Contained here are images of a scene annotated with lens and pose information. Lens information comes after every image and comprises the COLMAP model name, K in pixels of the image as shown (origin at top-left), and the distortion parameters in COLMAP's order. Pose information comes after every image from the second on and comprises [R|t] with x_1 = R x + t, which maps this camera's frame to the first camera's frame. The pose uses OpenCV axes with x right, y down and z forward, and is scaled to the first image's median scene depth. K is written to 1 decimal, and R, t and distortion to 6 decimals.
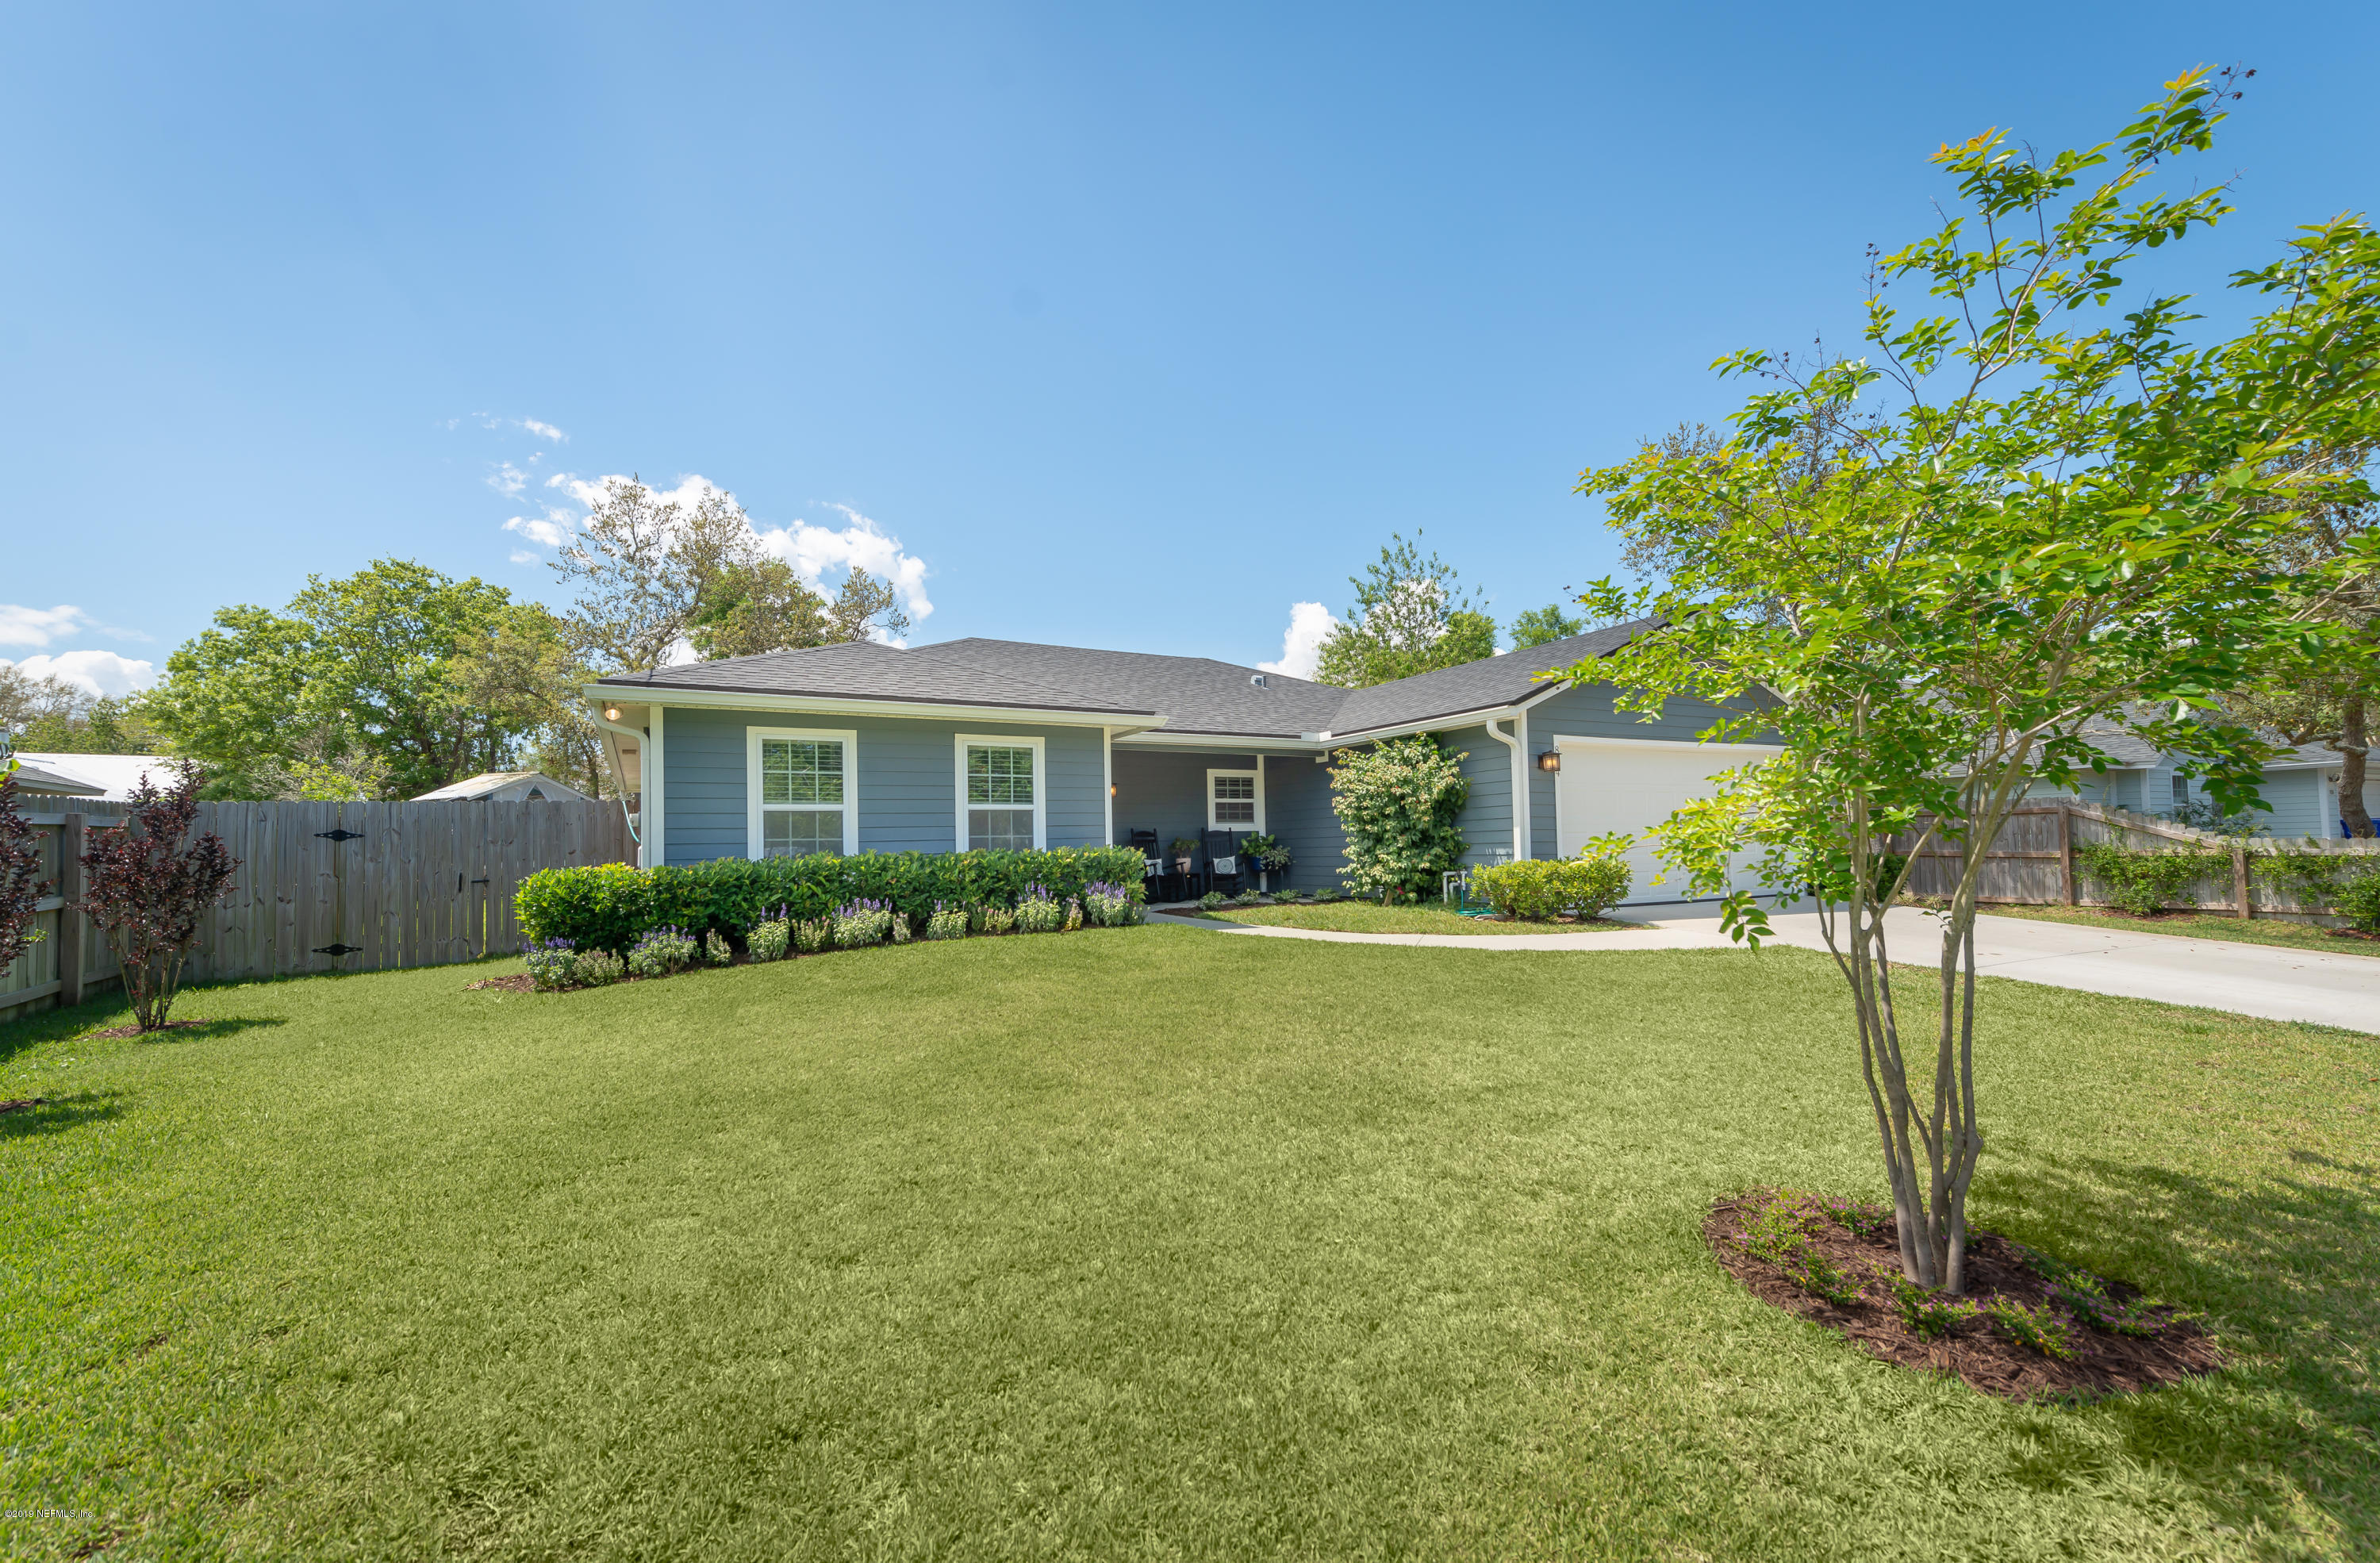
lens RADIAL K [[964.7, 0, 1200.6], [0, 964.7, 792.0], [0, 0, 1]] dist [0.015013, -0.002580]
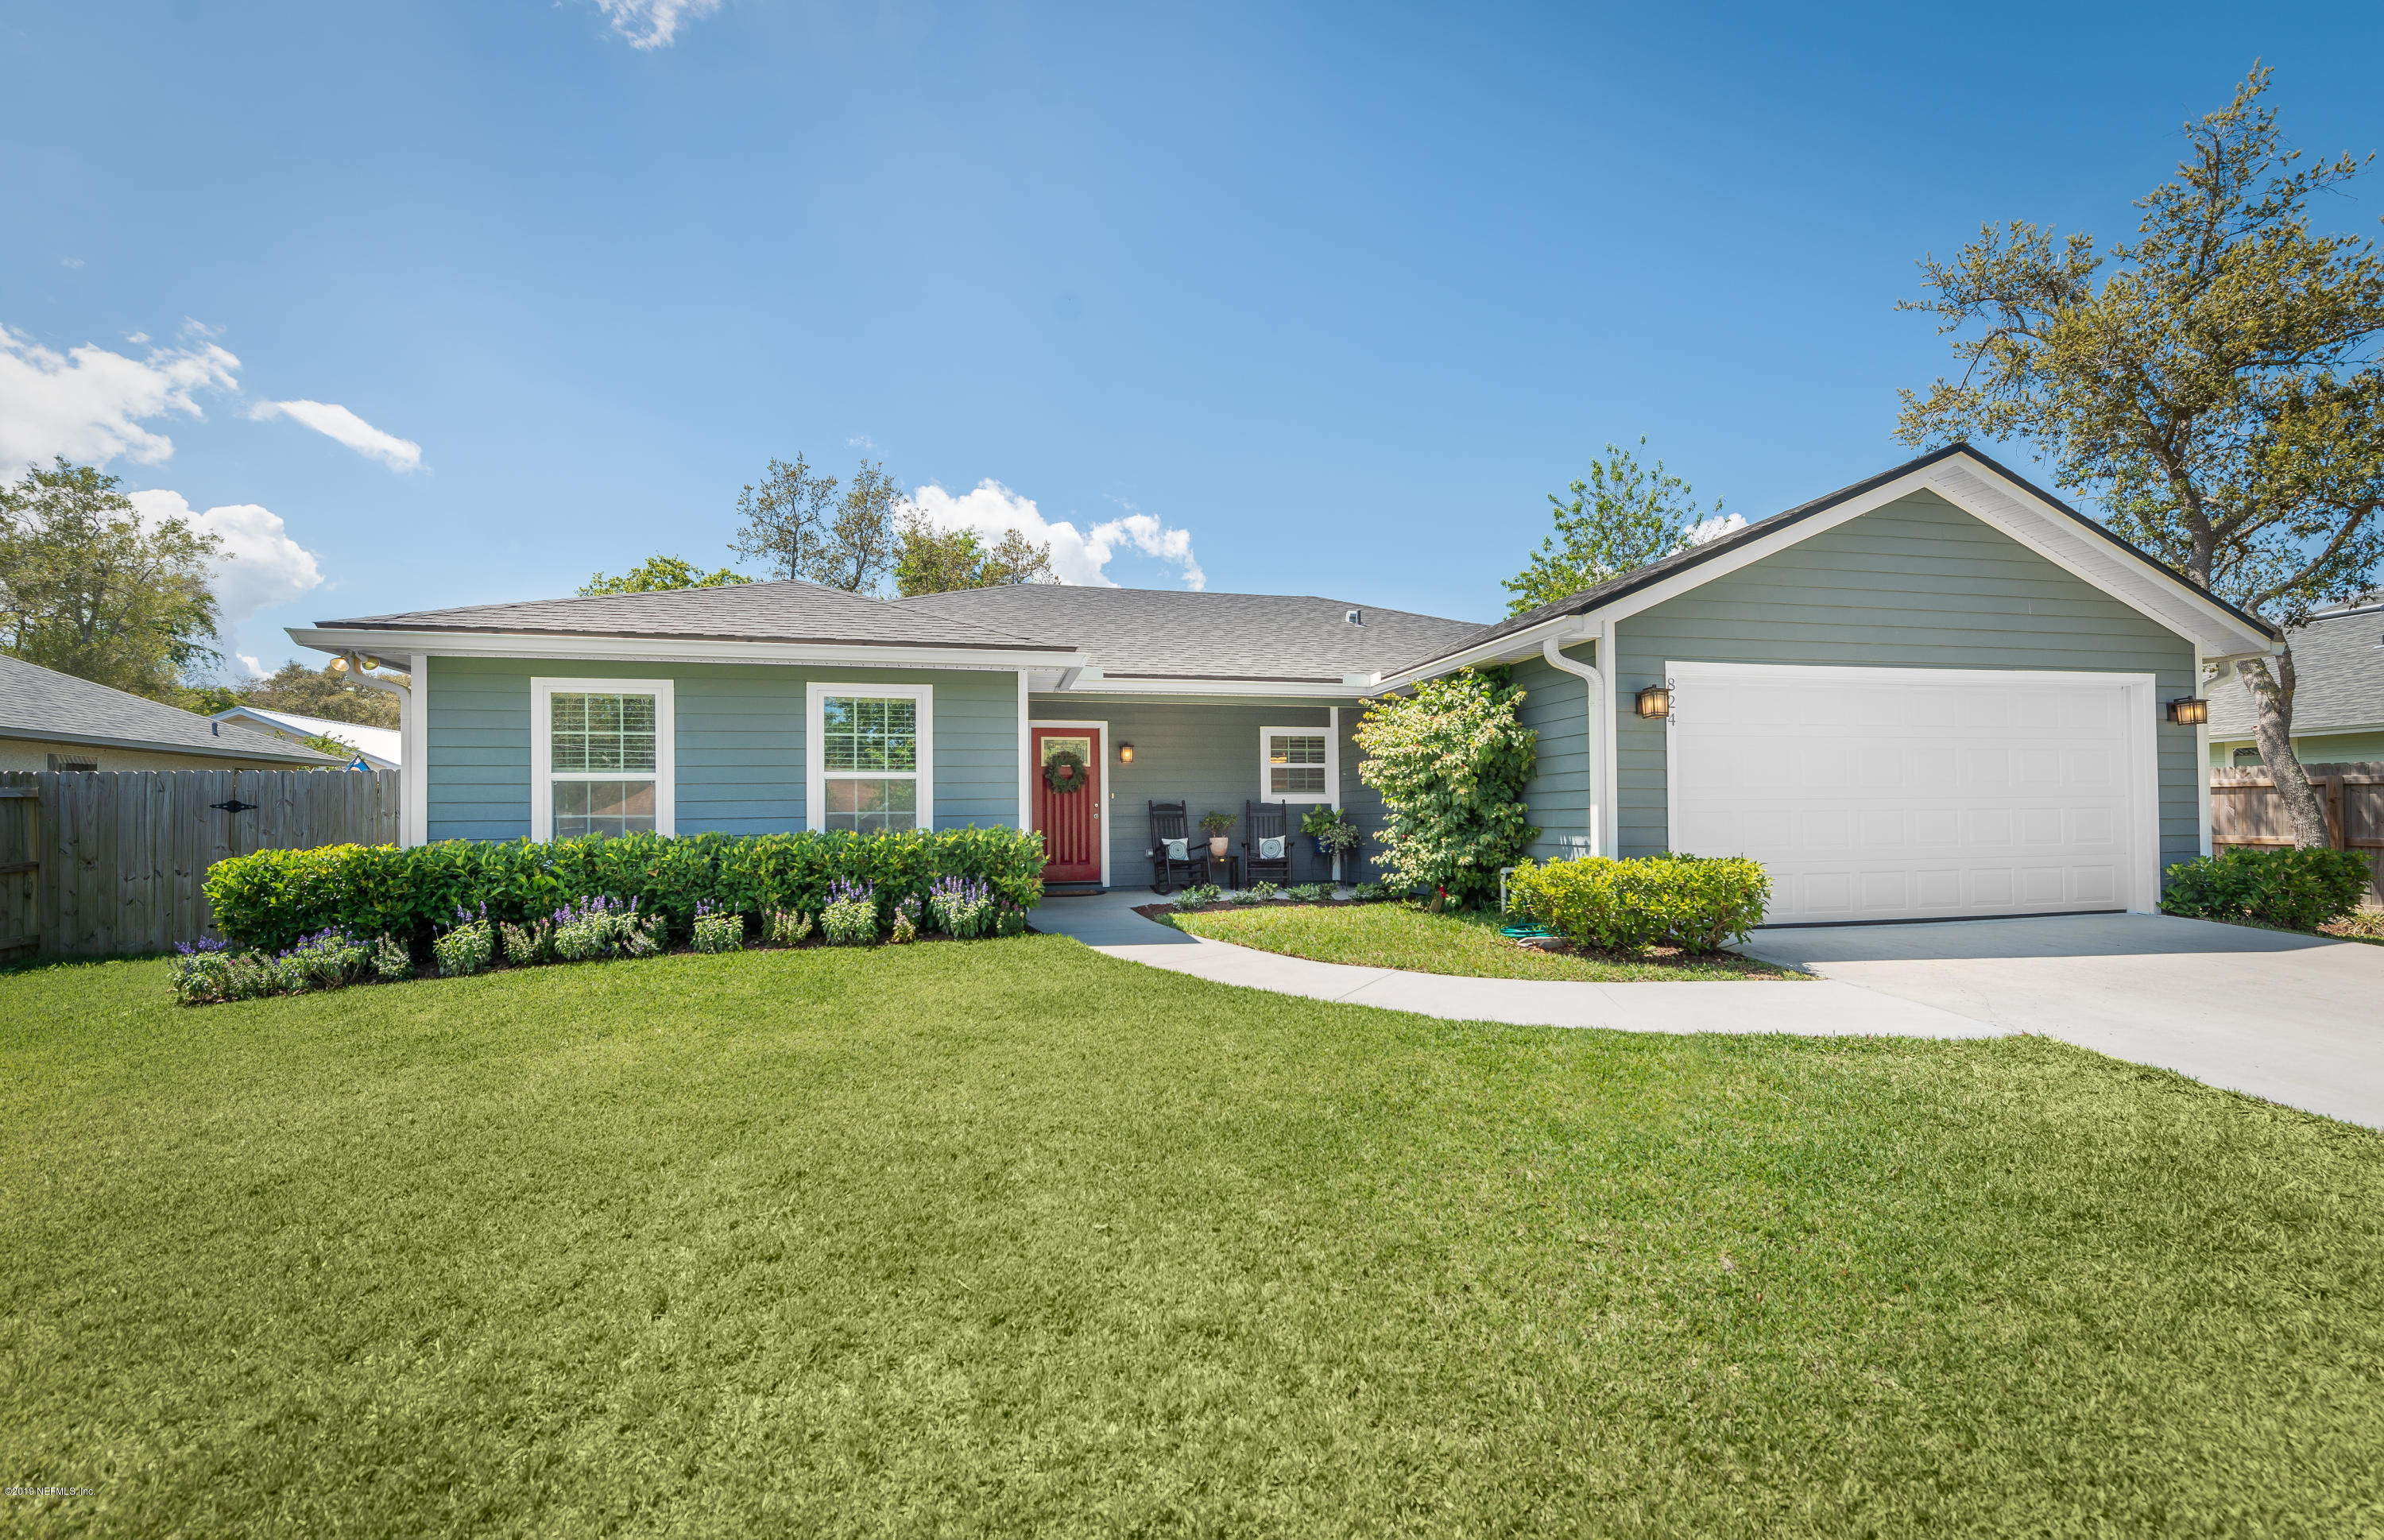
lens RADIAL K [[969.5, 0, 1179.4], [0, 969.5, 762.9], [0, 0, 1]] dist [0.002786, 0.000591]
pose [[0.962208, -0.005853, -0.272253, 0.232348], [0.007350, 0.999963, 0.004481, 0.003583], [0.272217, -0.006313, 0.962215, 0.291944]]
